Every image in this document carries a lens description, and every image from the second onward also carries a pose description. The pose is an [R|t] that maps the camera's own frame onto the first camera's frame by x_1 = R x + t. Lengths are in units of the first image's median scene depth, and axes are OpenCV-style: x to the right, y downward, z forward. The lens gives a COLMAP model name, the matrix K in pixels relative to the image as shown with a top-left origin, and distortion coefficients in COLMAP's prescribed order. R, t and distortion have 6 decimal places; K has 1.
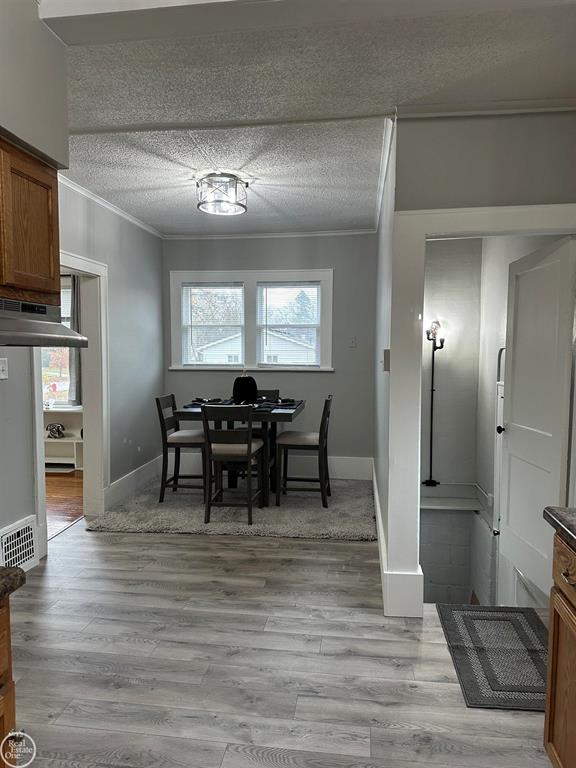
lens RADIAL K [[538.2, 0, 290.3], [0, 538.2, 373.8], [0, 0, 1]] dist [0.029270, -0.006098]
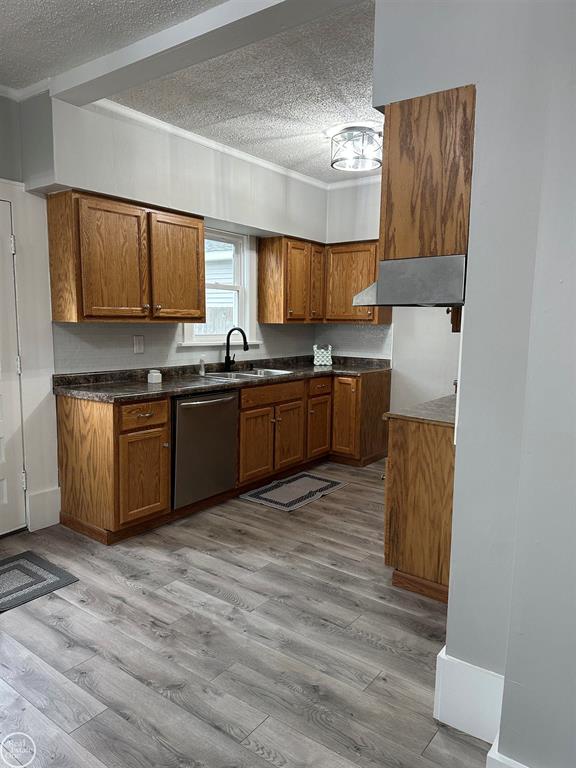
lens RADIAL K [[538.2, 0, 290.3], [0, 538.2, 373.8], [0, 0, 1]] dist [0.029270, -0.006098]
pose [[-0.872896, -0.060189, 0.484179, -0.695647], [0.011932, 0.989432, 0.144509, -0.055850], [-0.487760, 0.131918, -0.862953, 1.763133]]
